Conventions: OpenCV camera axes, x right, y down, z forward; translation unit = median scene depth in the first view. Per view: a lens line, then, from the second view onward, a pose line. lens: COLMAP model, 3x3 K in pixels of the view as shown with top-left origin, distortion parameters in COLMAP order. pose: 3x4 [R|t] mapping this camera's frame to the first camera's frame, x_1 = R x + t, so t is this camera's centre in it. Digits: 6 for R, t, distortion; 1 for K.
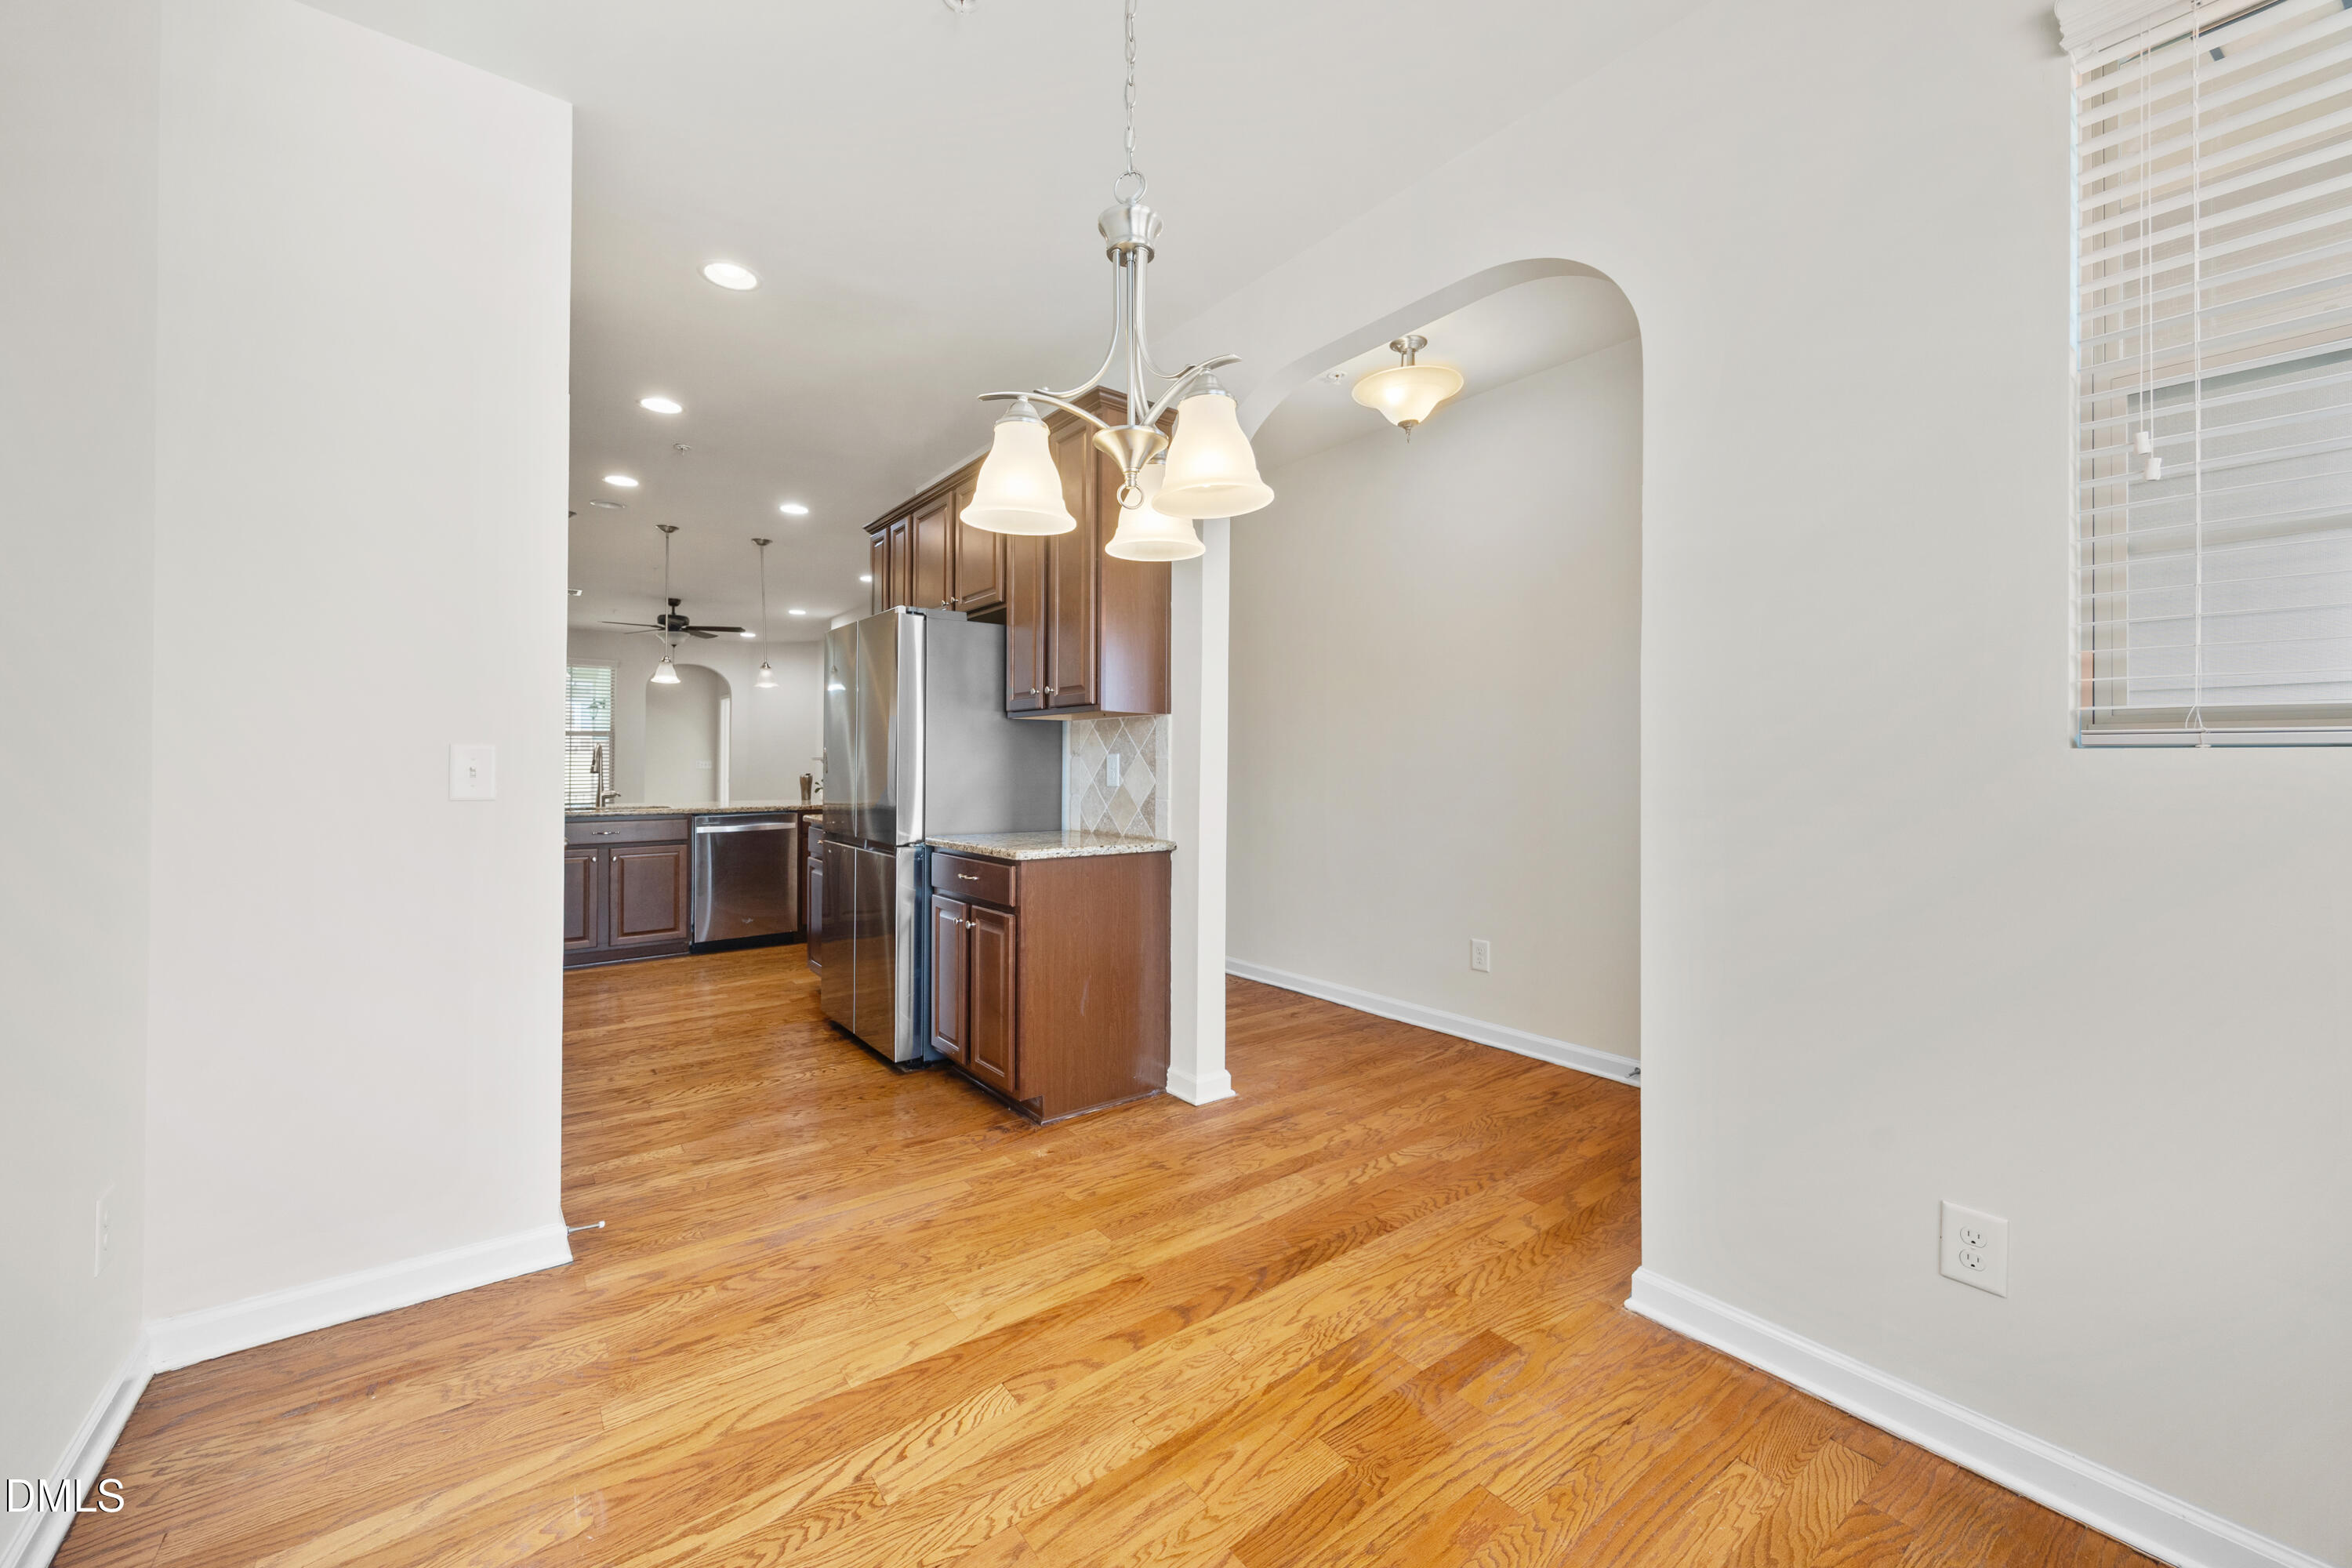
lens RADIAL K [[906.1, 0, 1156.2], [0, 906.1, 761.6], [0, 0, 1]] dist [-0.001486, -0.000091]
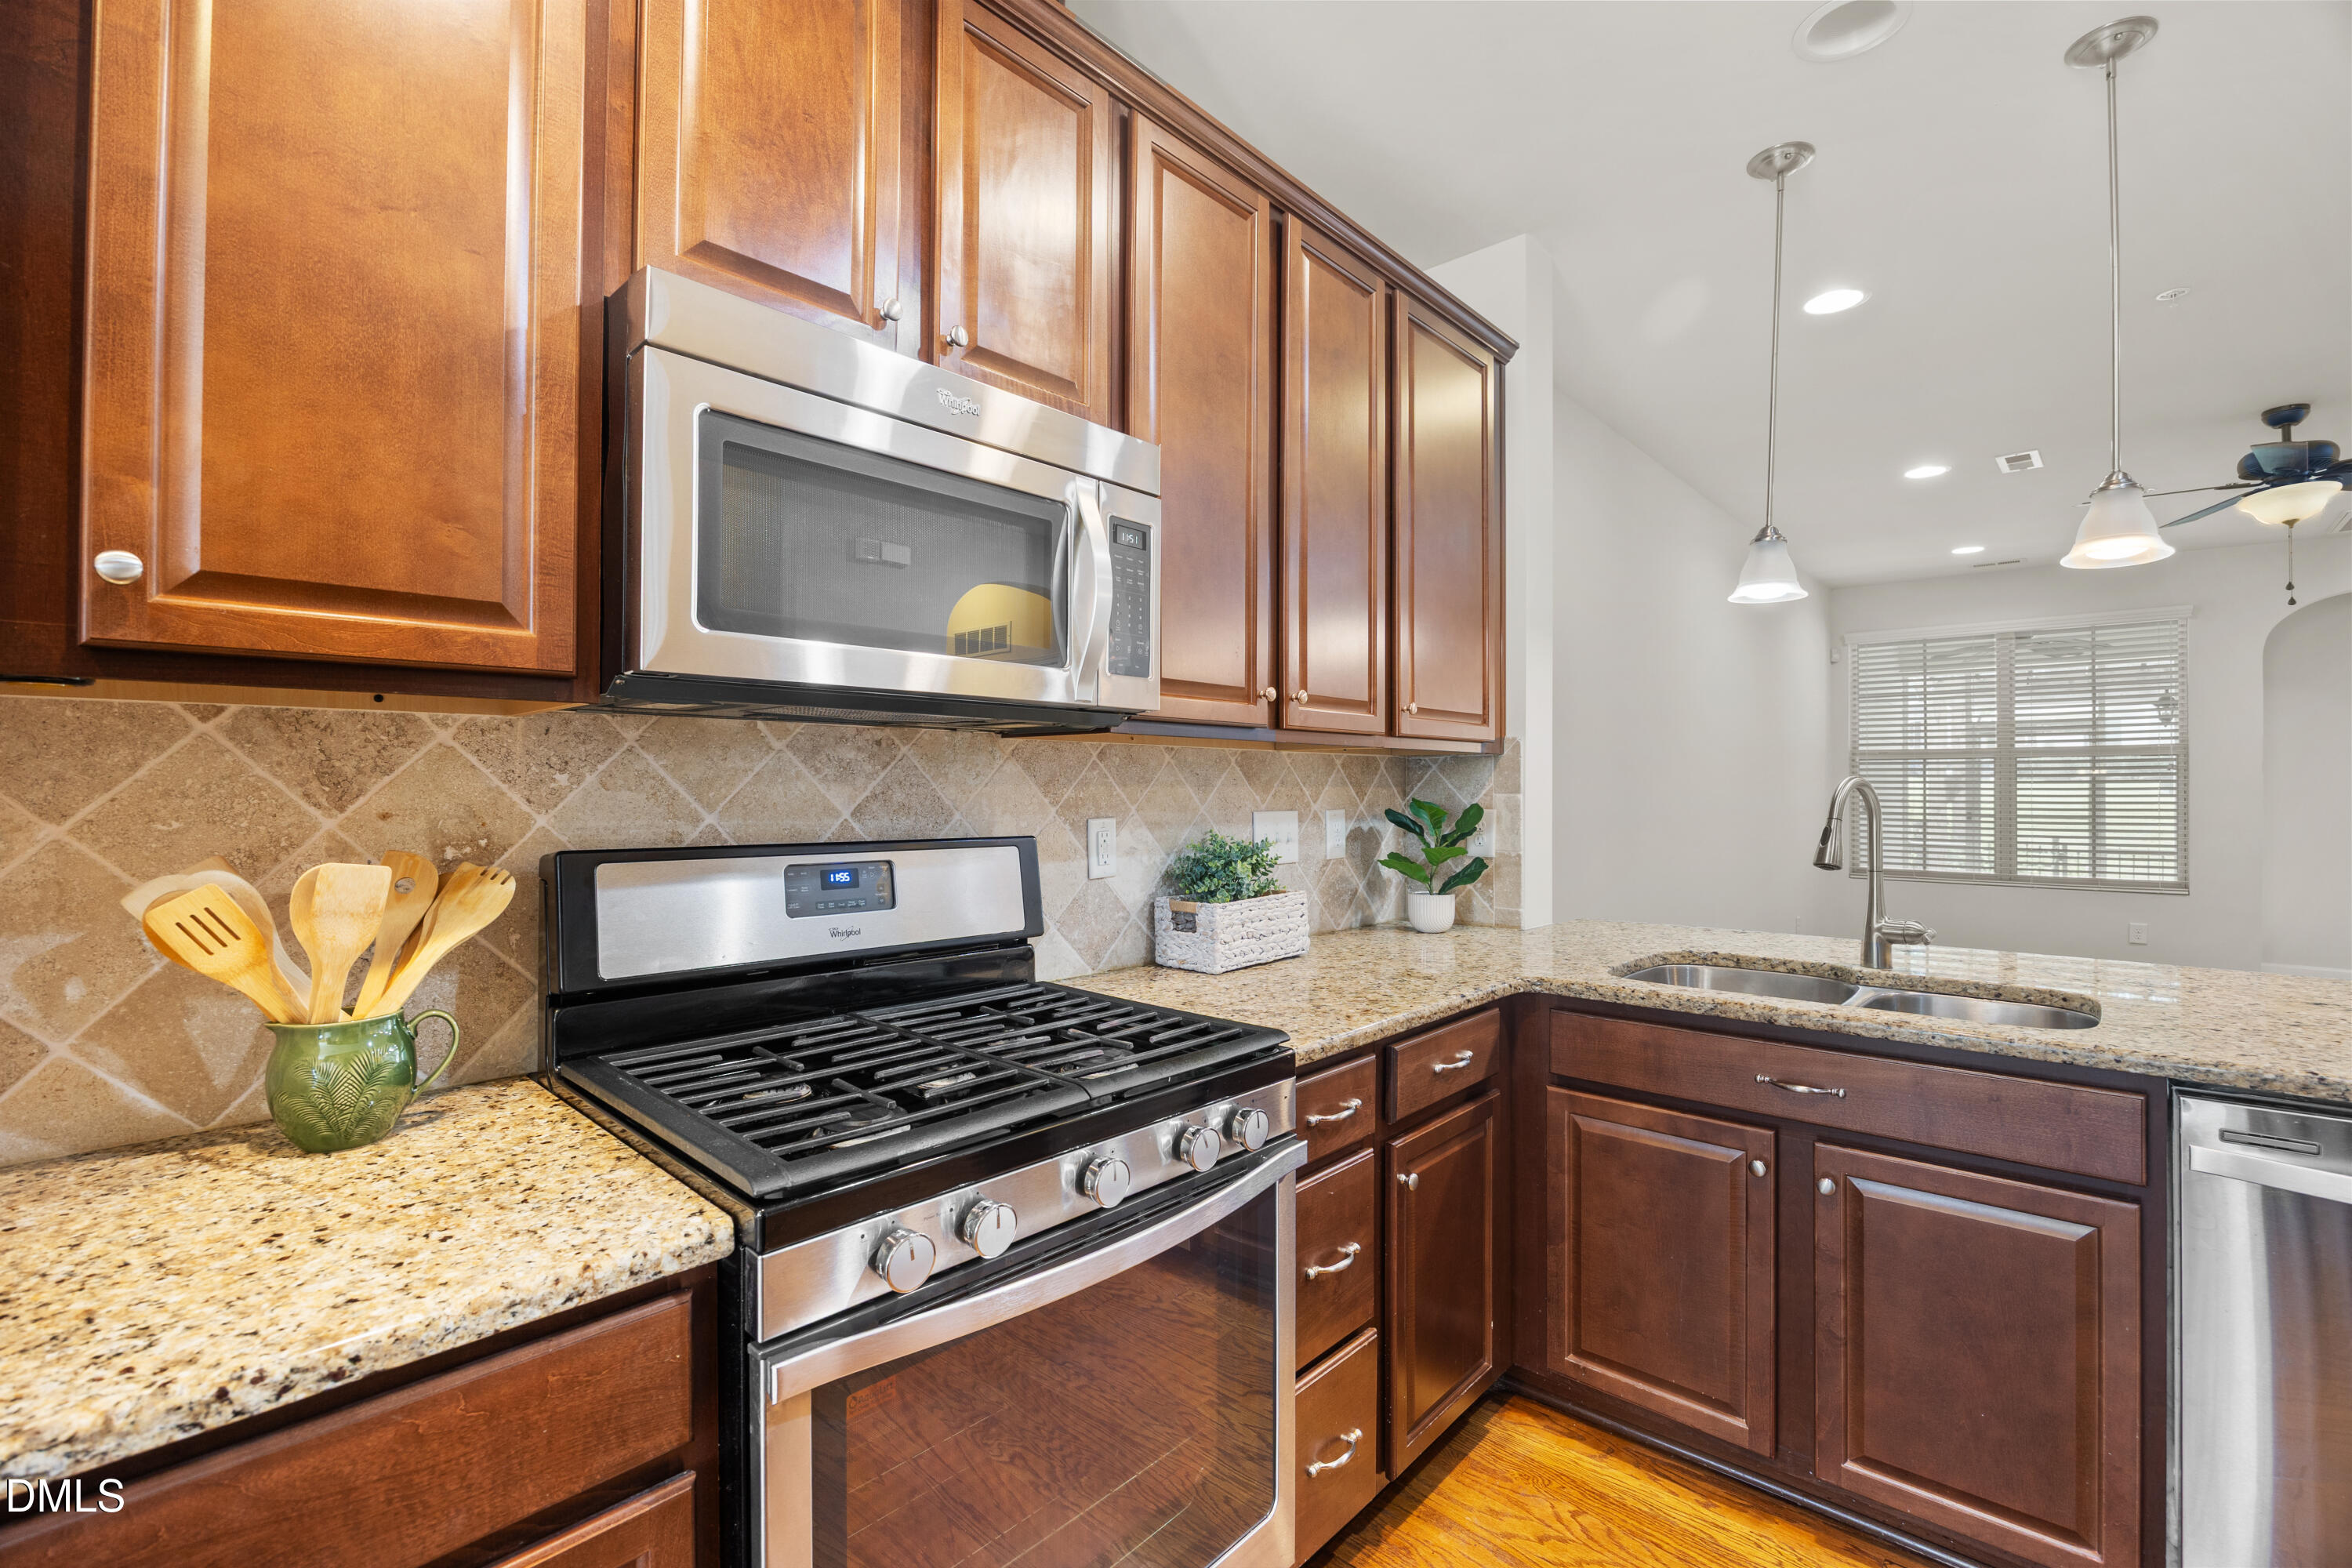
lens RADIAL K [[1001.1, 0, 1171.5], [0, 1001.1, 771.2], [0, 0, 1]] dist [-0.015989, 0.000149]
pose [[0.172641, -0.017504, -0.984829, -0.954834], [0.003023, 0.999847, -0.017241, -0.048530], [0.984980, -0.000001, 0.172668, 2.184437]]
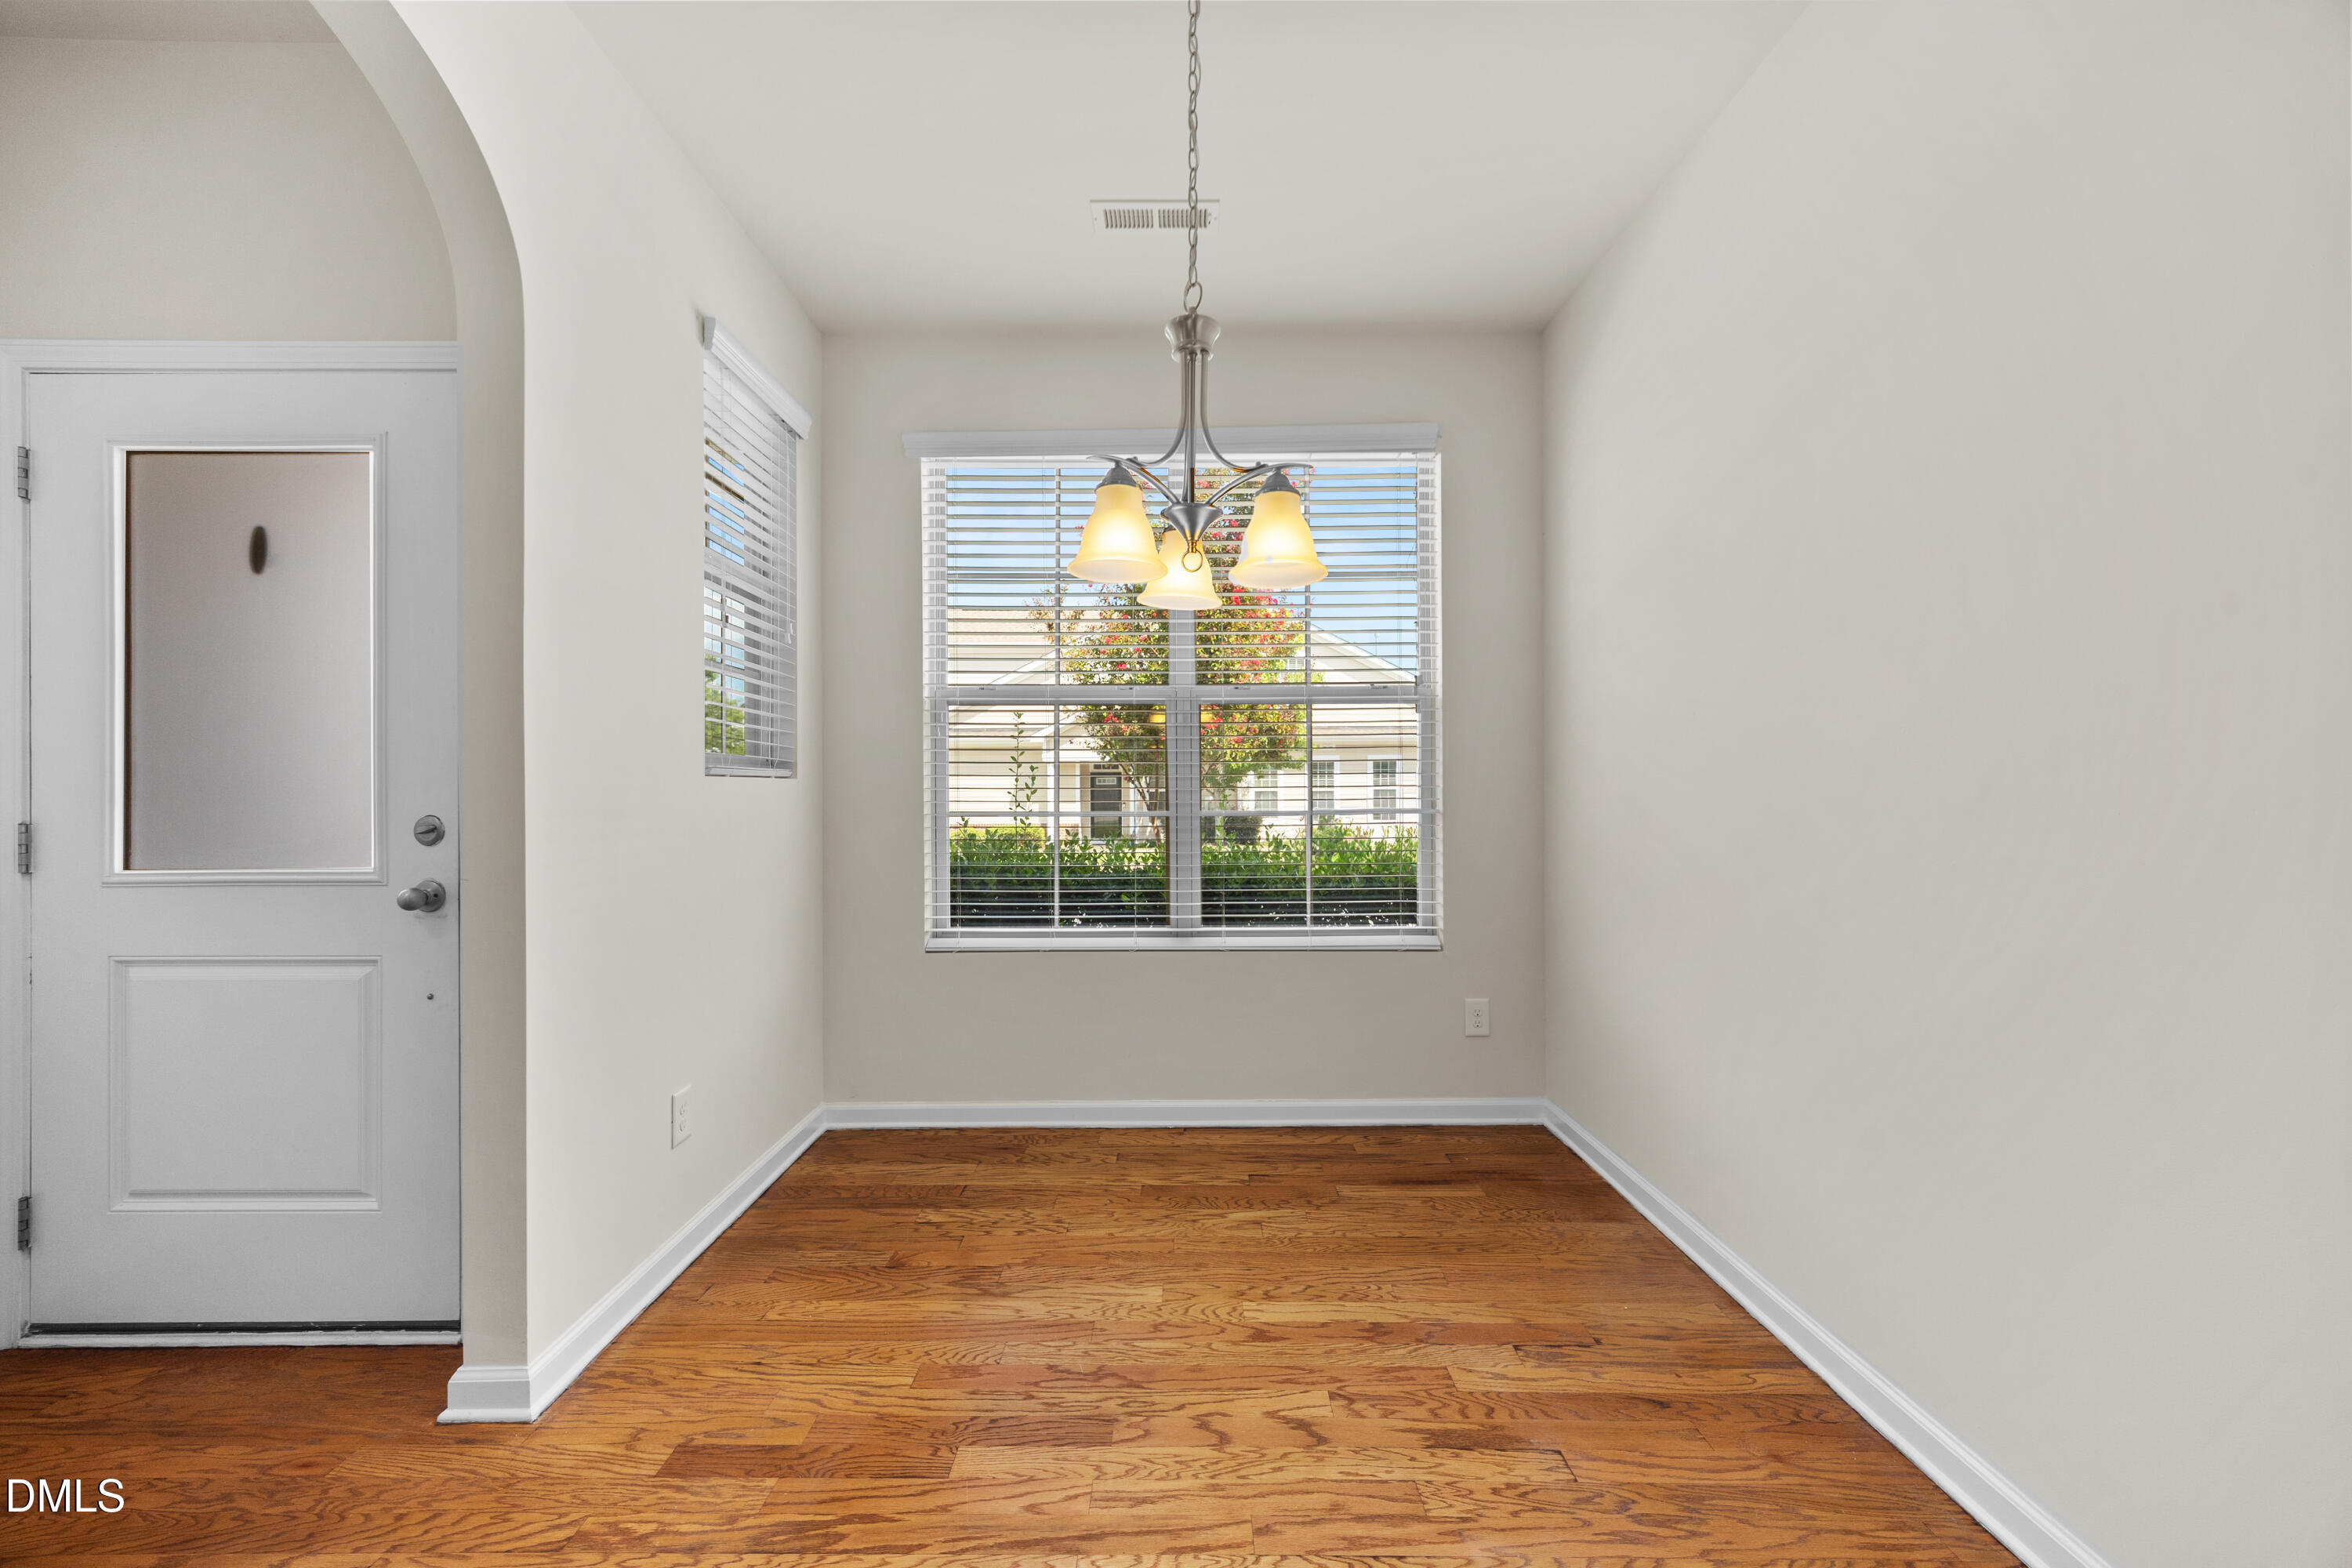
lens RADIAL K [[903.5, 0, 1179.0], [0, 903.5, 783.9], [0, 0, 1]] dist [-0.000063, 0.000067]
pose [[-0.800007, -0.000628, 0.599990, -0.527555], [0.000610, 0.999998, 0.001861, -0.005725], [-0.599990, 0.001855, -0.800005, 1.417849]]
